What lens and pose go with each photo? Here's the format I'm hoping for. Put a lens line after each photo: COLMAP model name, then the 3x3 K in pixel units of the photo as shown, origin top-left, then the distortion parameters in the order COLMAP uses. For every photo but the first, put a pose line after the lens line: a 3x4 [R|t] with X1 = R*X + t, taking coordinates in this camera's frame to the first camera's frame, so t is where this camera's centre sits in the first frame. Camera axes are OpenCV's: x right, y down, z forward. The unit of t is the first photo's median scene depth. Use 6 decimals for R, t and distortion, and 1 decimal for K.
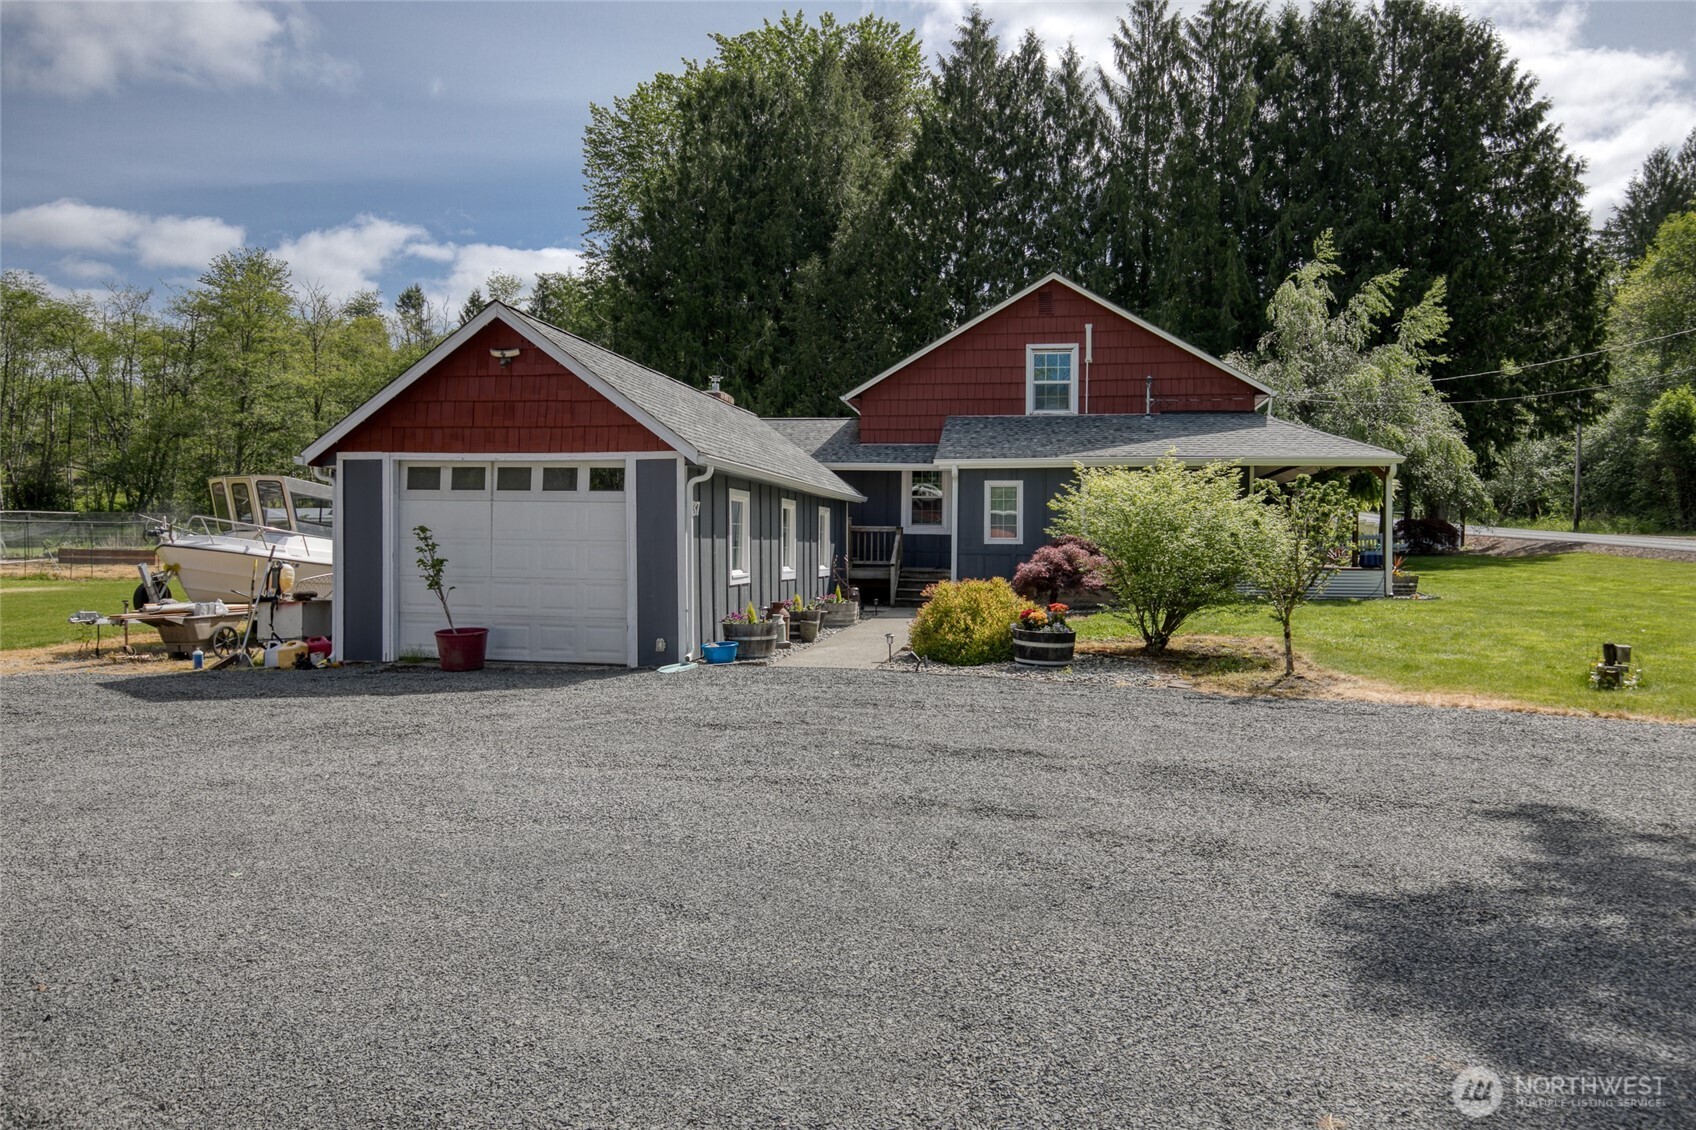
lens RADIAL K [[1172.2, 0, 848.0], [0, 1172.2, 565.0], [0, 0, 1]] dist [-0.002461, -0.113936]
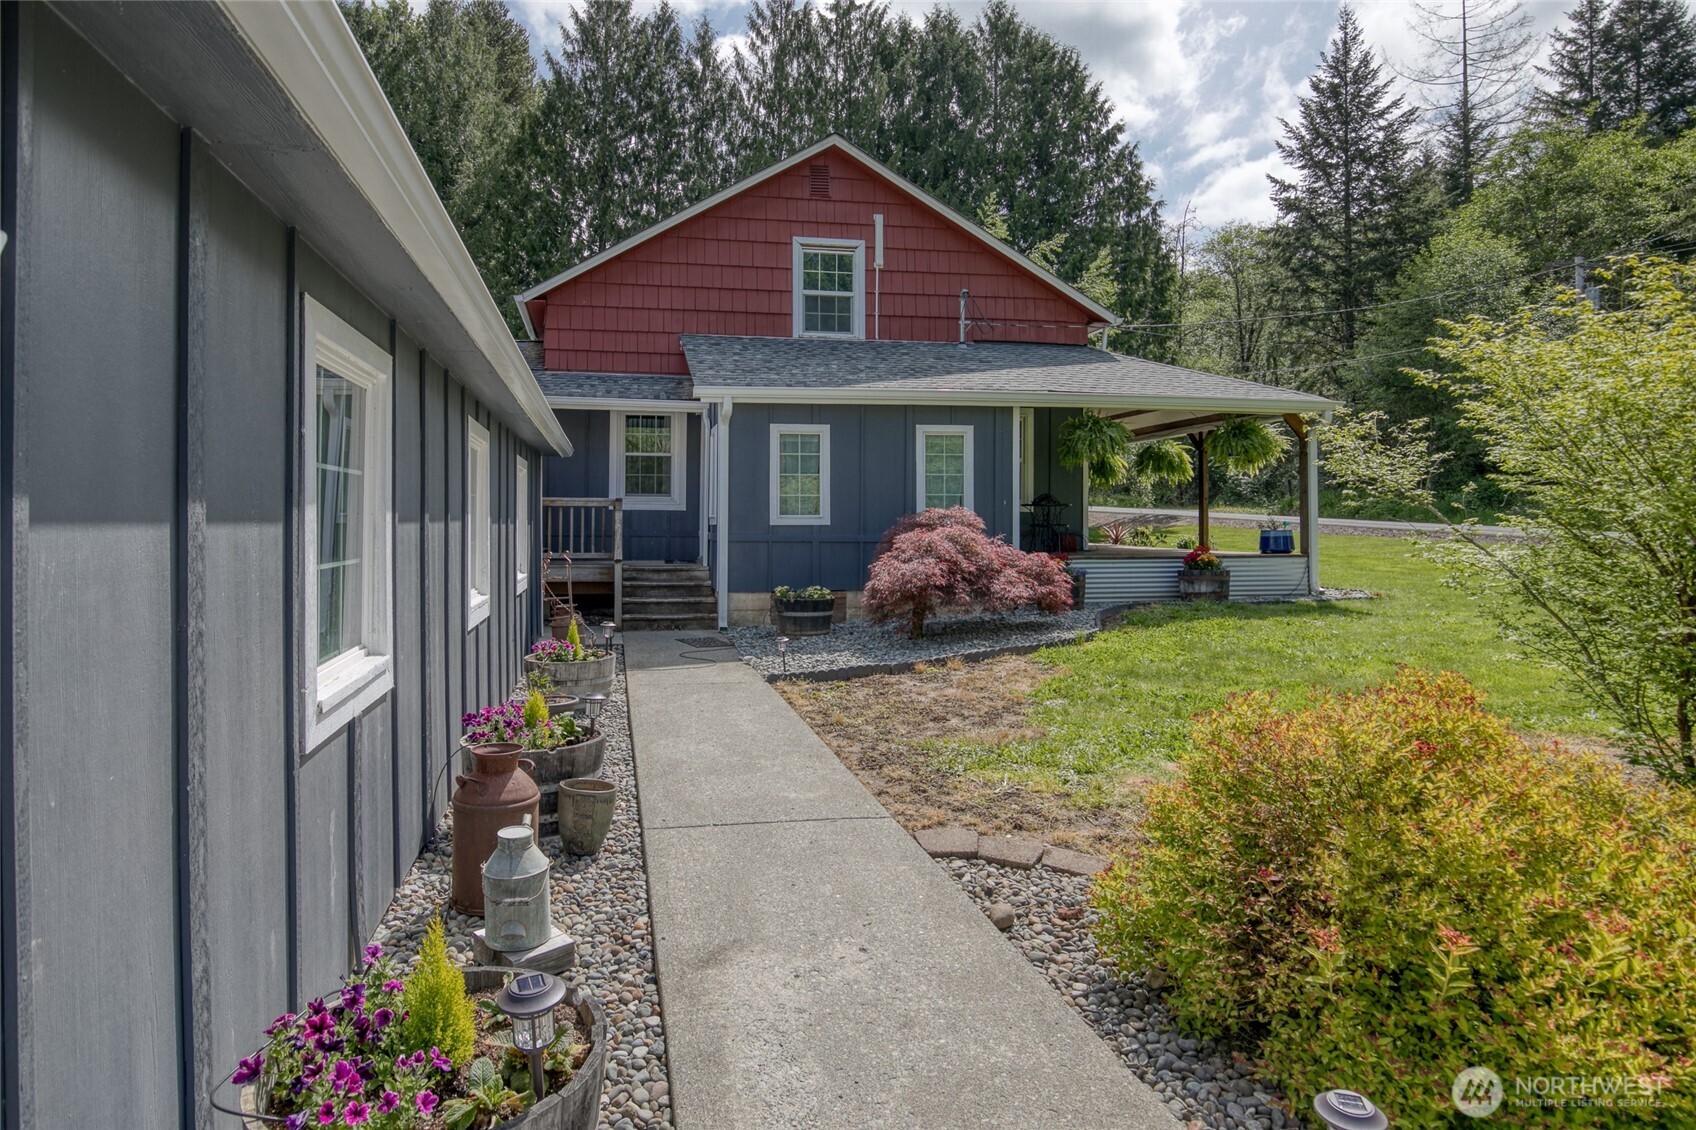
lens RADIAL K [[1098.7, 0, 847.4], [0, 1098.7, 514.0], [0, 0, 1]] dist [-0.032786, -0.001081]
pose [[0.941996, -0.004132, 0.335598, -0.009741], [0.012186, 0.999686, -0.021896, -0.002481], [-0.335402, 0.024715, 0.941751, 0.102166]]
